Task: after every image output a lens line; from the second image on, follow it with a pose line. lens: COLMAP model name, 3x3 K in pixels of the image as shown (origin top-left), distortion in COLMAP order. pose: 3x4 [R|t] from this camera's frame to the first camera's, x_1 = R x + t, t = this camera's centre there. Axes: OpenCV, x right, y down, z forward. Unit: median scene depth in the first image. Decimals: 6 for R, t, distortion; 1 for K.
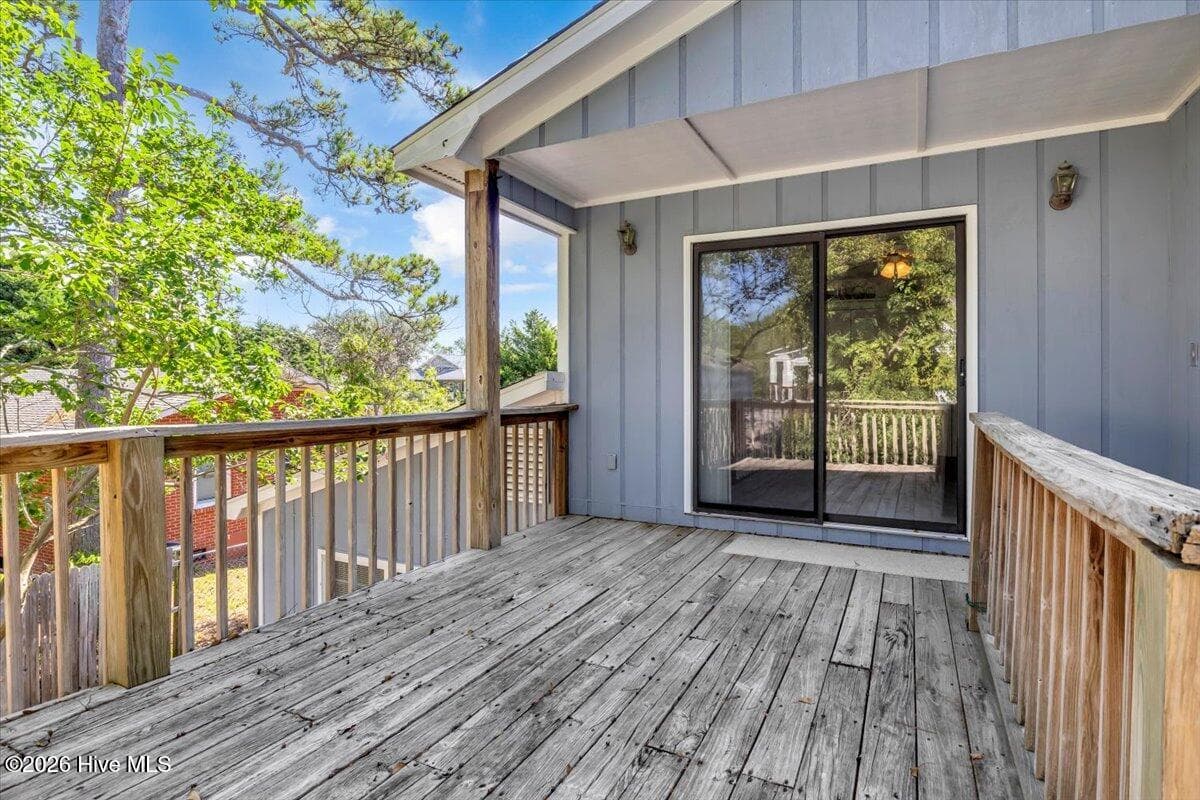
lens RADIAL K [[605.6, 0, 594.8], [0, 605.6, 390.1], [0, 0, 1]] dist [-0.015927, 0.000046]
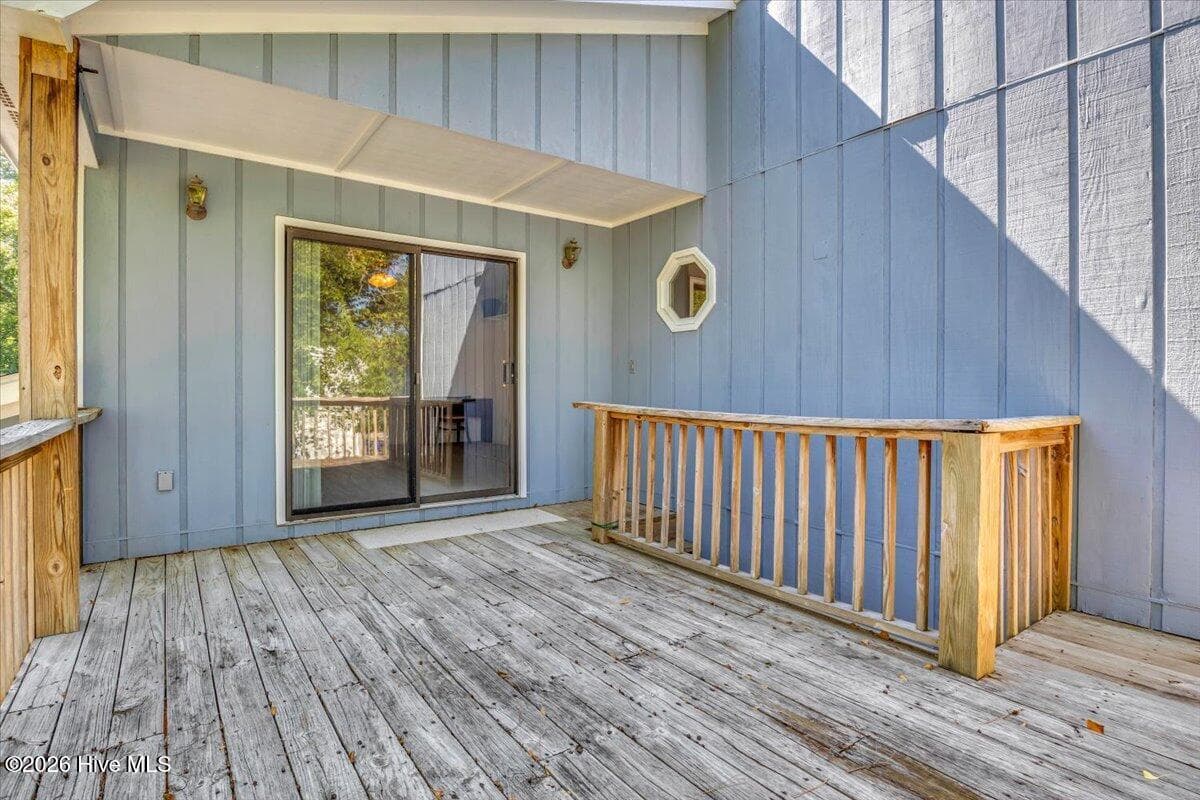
lens RADIAL K [[605.6, 0, 594.8], [0, 605.6, 390.1], [0, 0, 1]] dist [-0.015927, 0.000046]
pose [[0.463508, -0.005313, 0.886077, -0.681795], [0.002507, 0.999986, 0.004684, 0.000615], [-0.886089, 0.000051, 0.463515, 0.277139]]
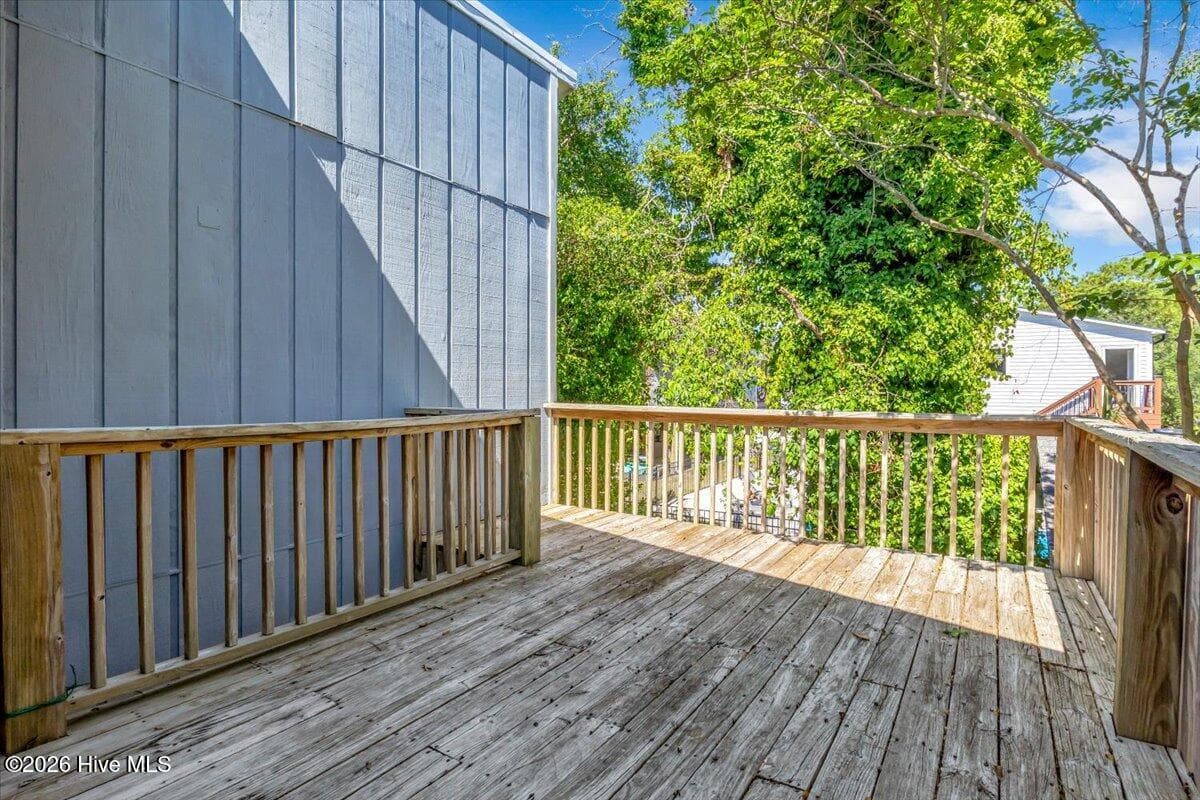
lens RADIAL K [[627.4, 0, 600.0], [0, 627.4, 400.0], [0, 0, 1]] dist [-0.016644, 0.000275]
pose [[-0.995587, -0.006603, 0.093609, -0.053129], [-0.004344, 0.999695, 0.024318, -0.008004], [-0.093741, 0.023804, -0.995312, 1.497017]]
